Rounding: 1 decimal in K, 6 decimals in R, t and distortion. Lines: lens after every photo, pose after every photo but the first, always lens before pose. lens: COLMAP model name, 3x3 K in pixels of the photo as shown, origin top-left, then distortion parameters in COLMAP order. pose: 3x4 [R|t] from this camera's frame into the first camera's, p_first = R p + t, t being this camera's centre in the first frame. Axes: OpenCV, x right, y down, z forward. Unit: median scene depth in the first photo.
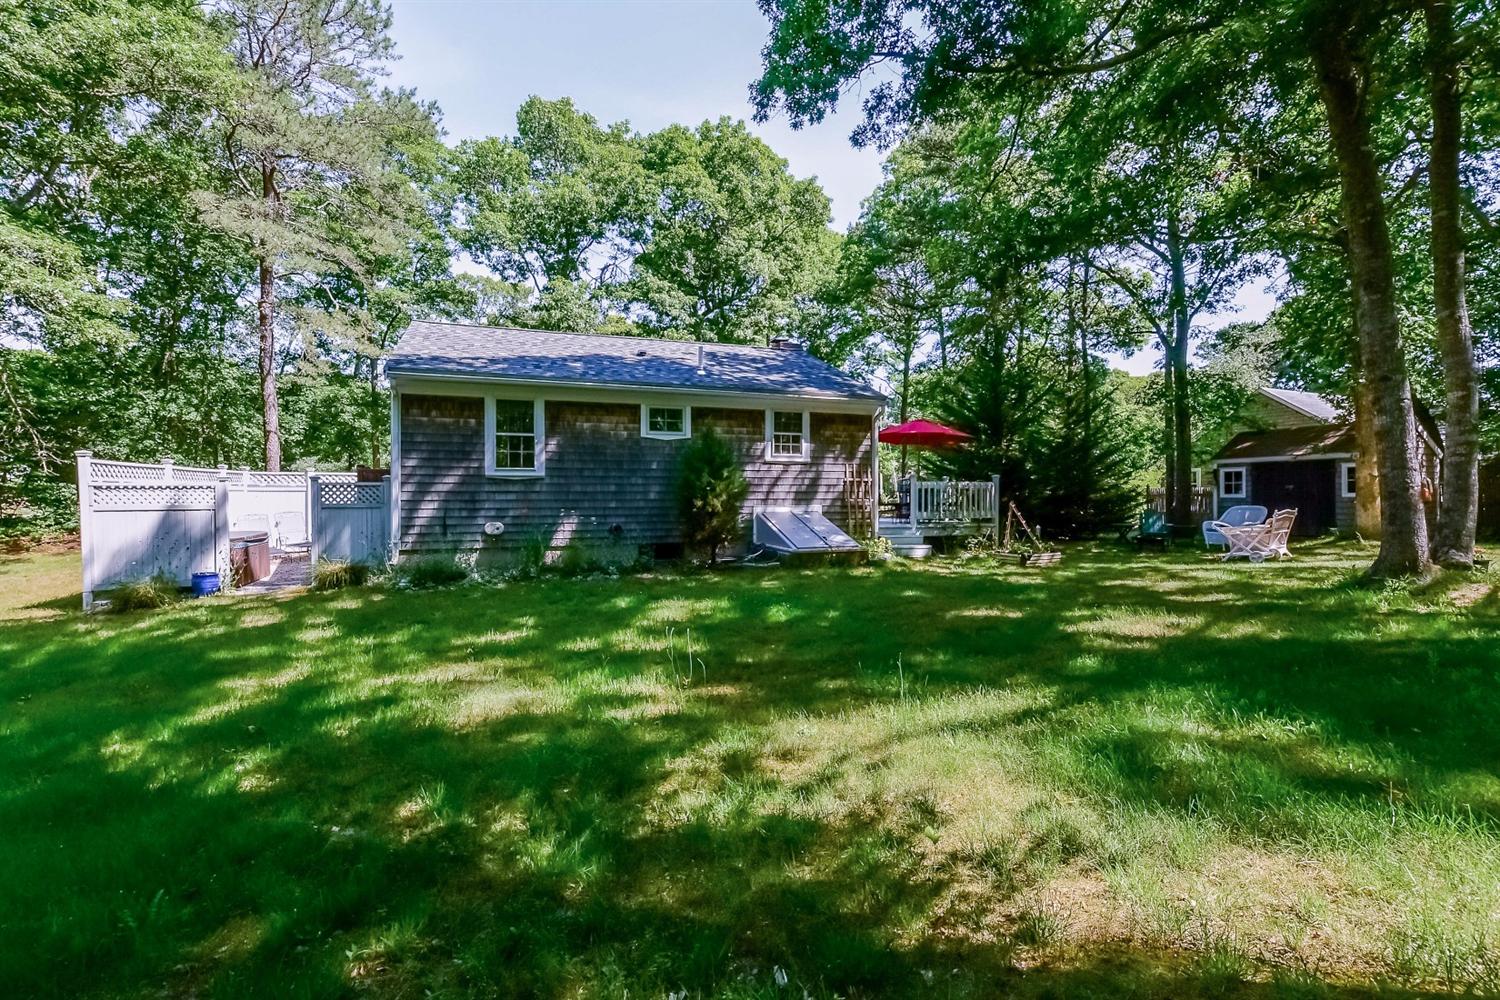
lens RADIAL K [[676.5, 0, 747.6], [0, 676.5, 492.9], [0, 0, 1]] dist [-0.019907, 0.000989]
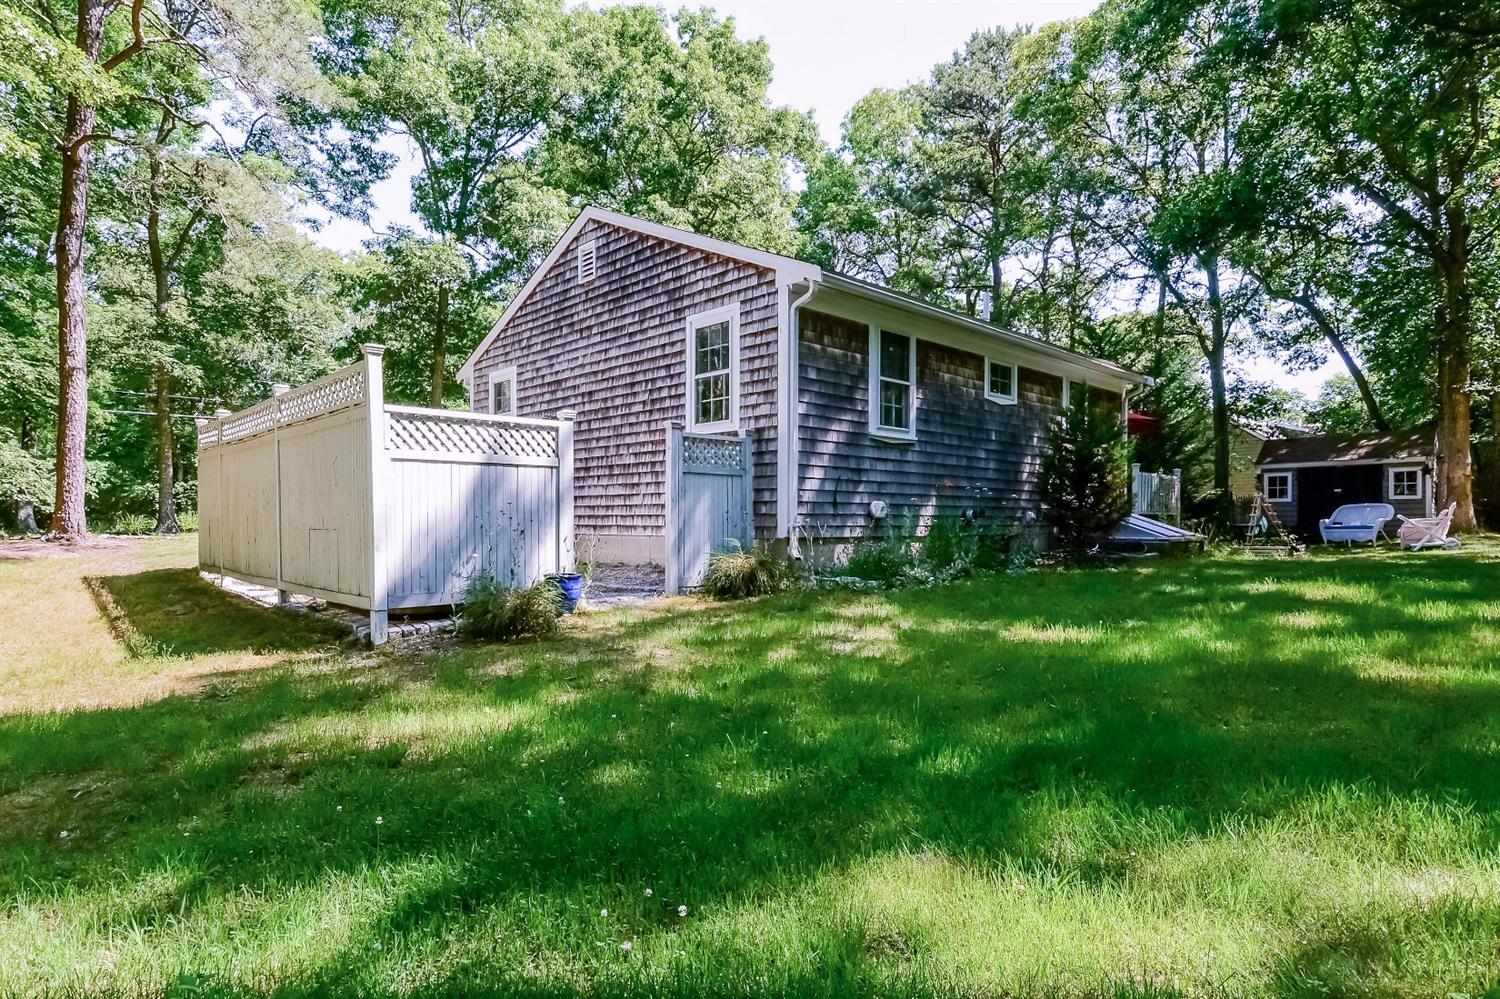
lens RADIAL K [[829.5, 0, 747.7], [0, 829.5, 531.8], [0, 0, 1]] dist [-0.004050, 0.000513]
pose [[0.919914, -0.001301, 0.392118, -0.728193], [-0.003327, 0.999933, 0.011124, 0.057844], [-0.392106, -0.011538, 0.919848, 0.205979]]
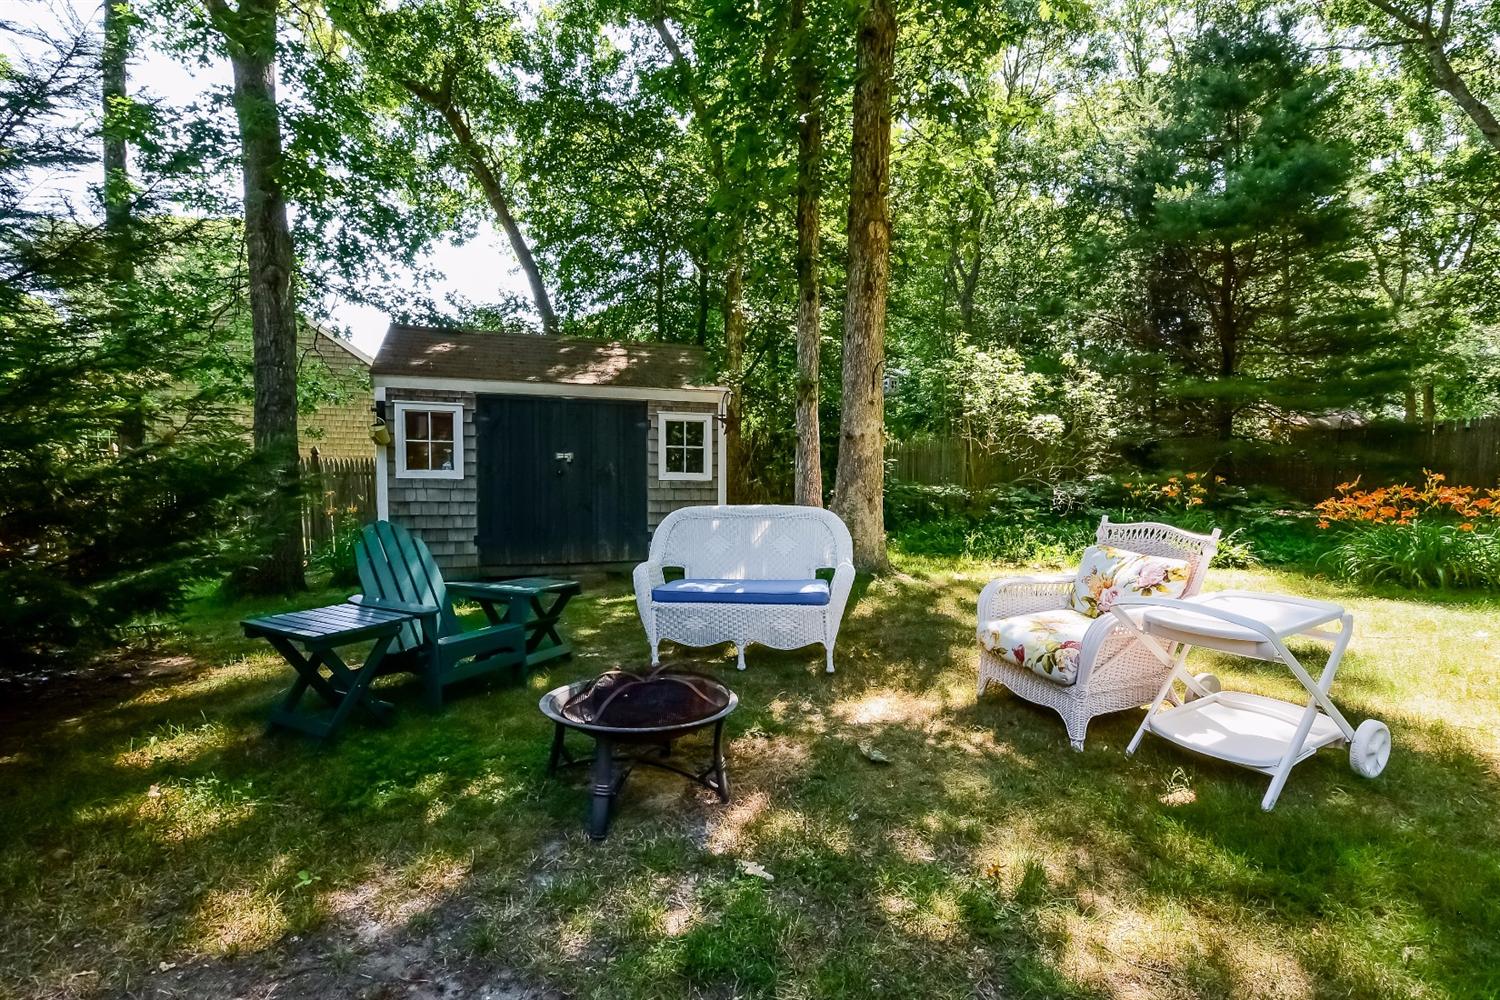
lens RADIAL K [[676.5, 0, 745.9], [0, 676.5, 503.6], [0, 0, 1]] dist [-0.019907, 0.000989]
pose [[0.059865, -0.004954, 0.998194, 0.480798], [-0.008863, 0.999946, 0.005494, 0.024591], [-0.998167, -0.009176, 0.059818, 1.102894]]
